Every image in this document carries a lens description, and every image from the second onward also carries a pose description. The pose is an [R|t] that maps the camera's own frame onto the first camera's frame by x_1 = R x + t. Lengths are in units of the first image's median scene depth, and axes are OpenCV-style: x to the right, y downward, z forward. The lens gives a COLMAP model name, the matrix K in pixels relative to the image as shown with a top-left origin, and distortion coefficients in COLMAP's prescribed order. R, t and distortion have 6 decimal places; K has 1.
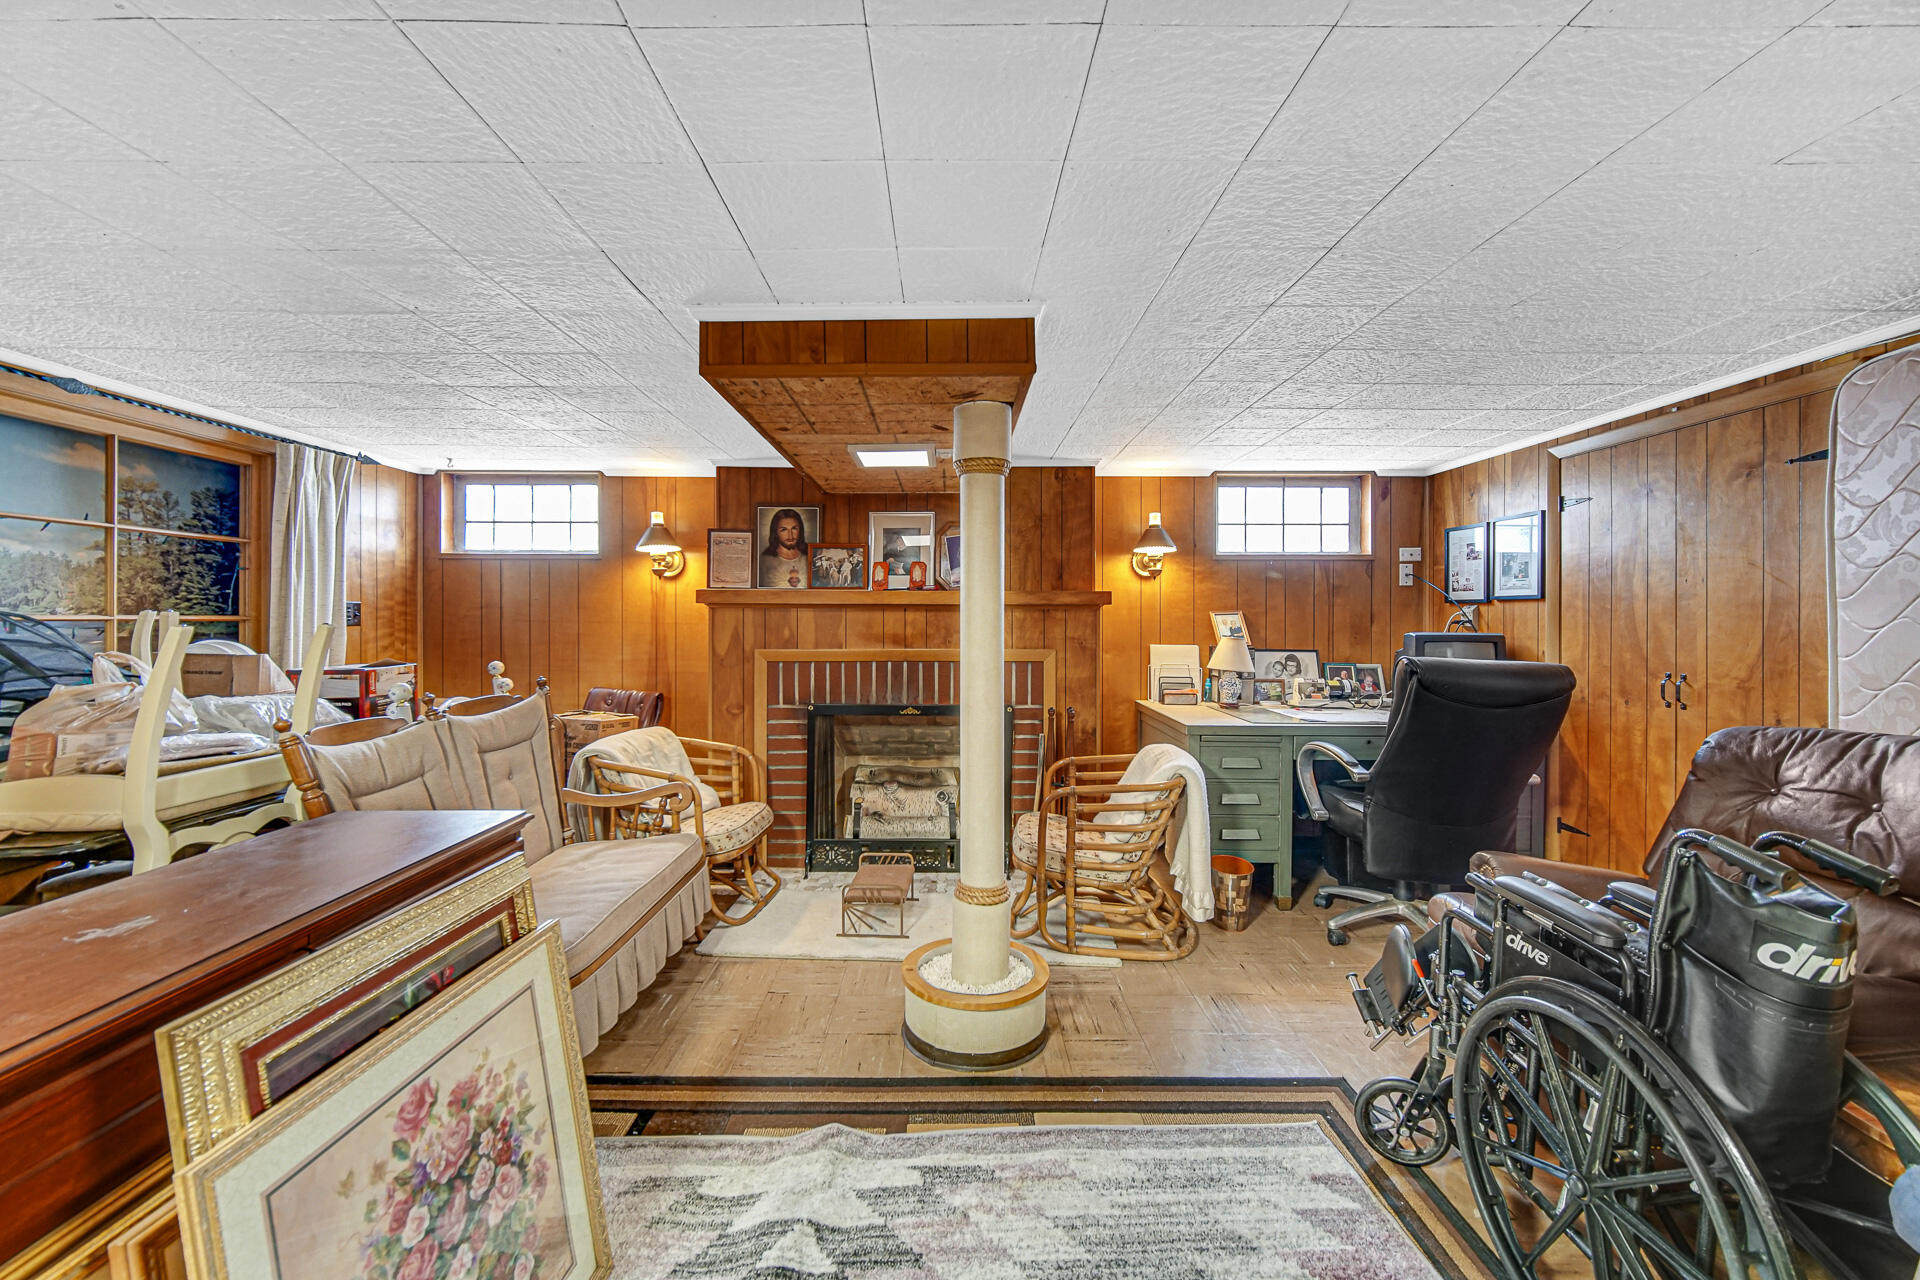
lens RADIAL K [[756.1, 0, 960.0], [0, 756.1, 626.0], [0, 0, 1]] dist [-0.000478, -0.000634]
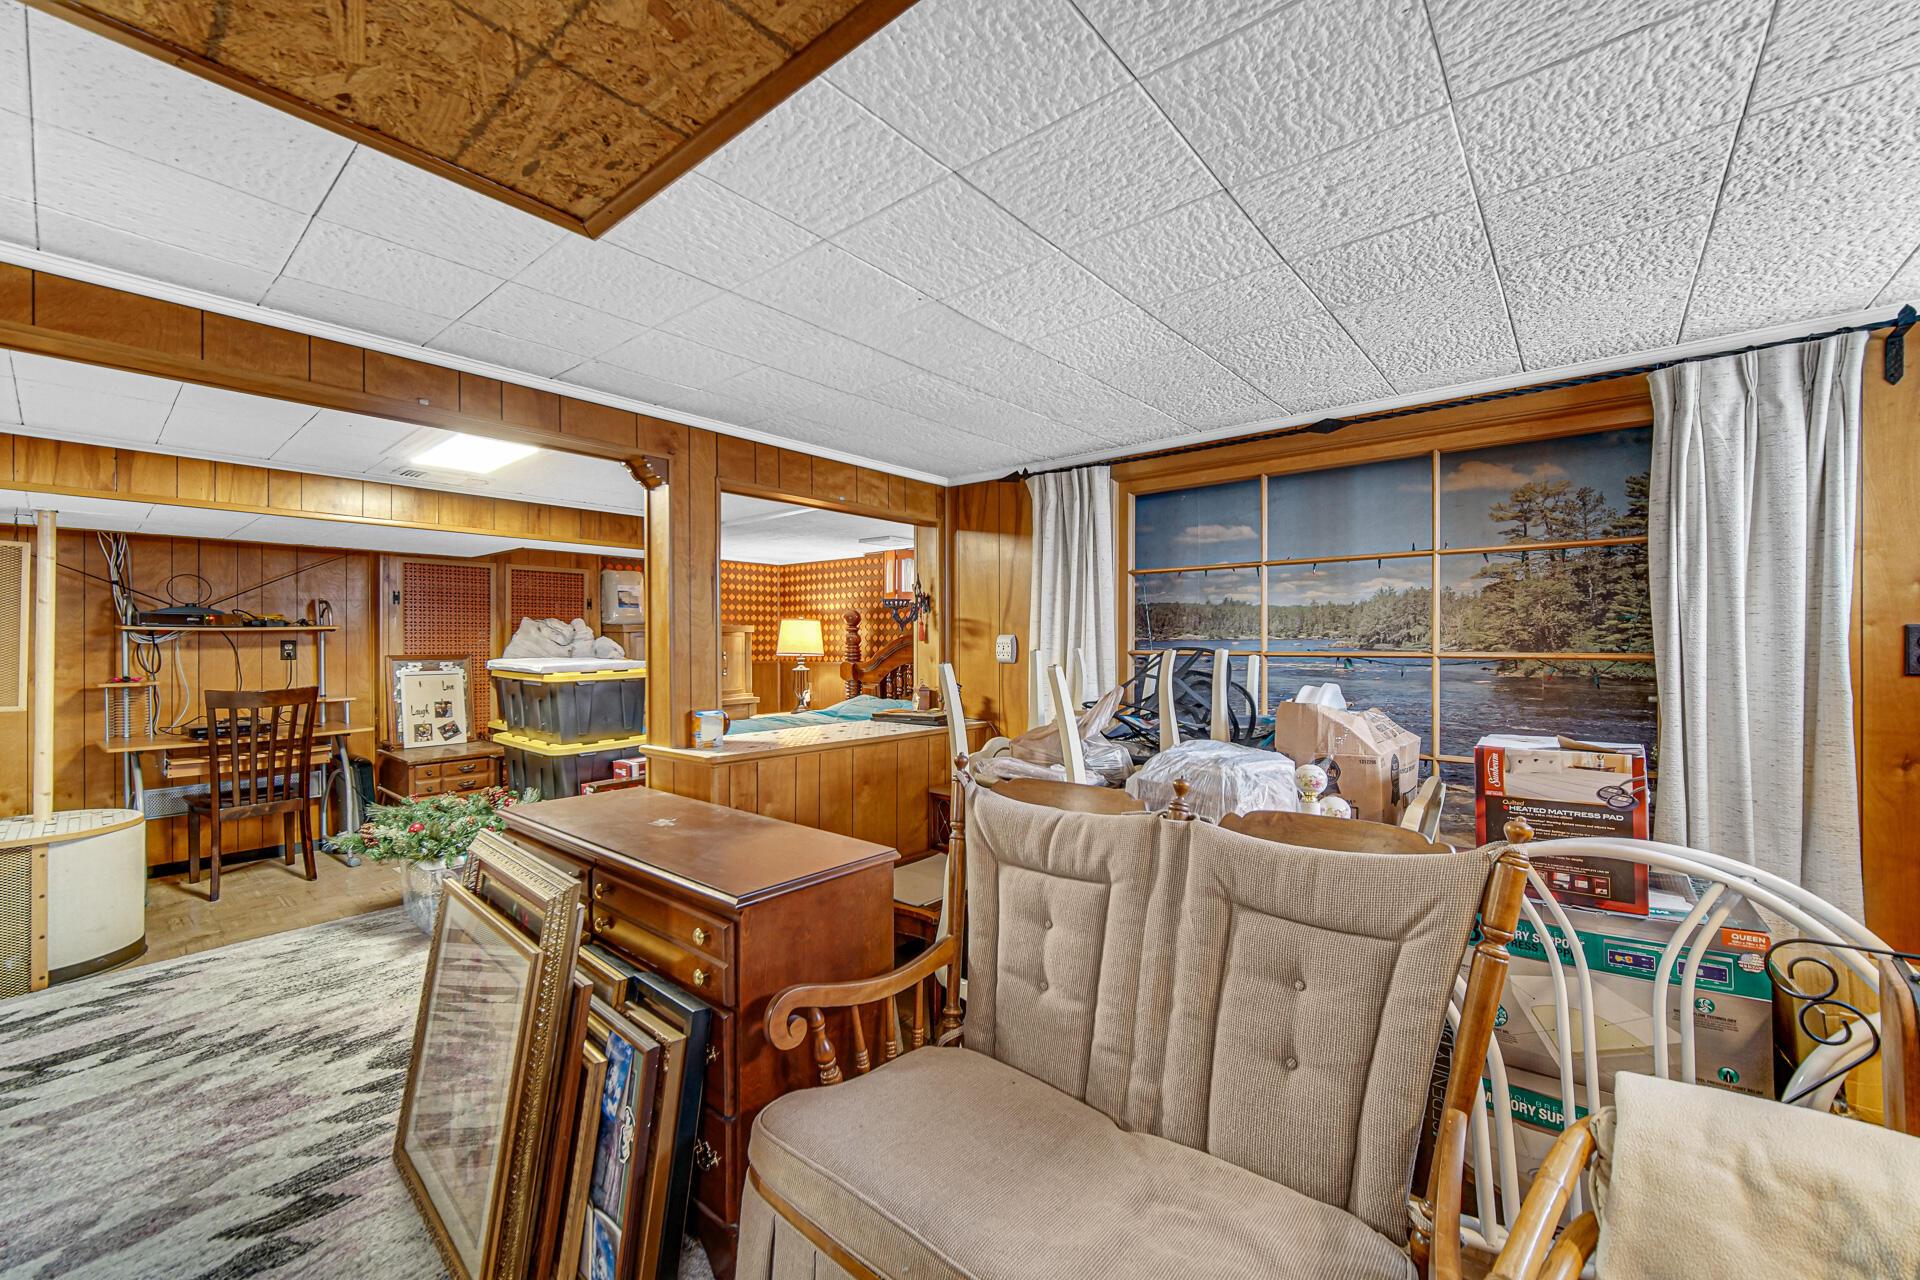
lens RADIAL K [[756.1, 0, 958.3], [0, 756.1, 633.6], [0, 0, 1]] dist [-0.000478, -0.000634]
pose [[-0.645586, -0.003750, -0.763678, -0.066542], [-0.002895, 0.999993, -0.002464, -0.029352], [0.763682, 0.000620, -0.645592, 1.033714]]
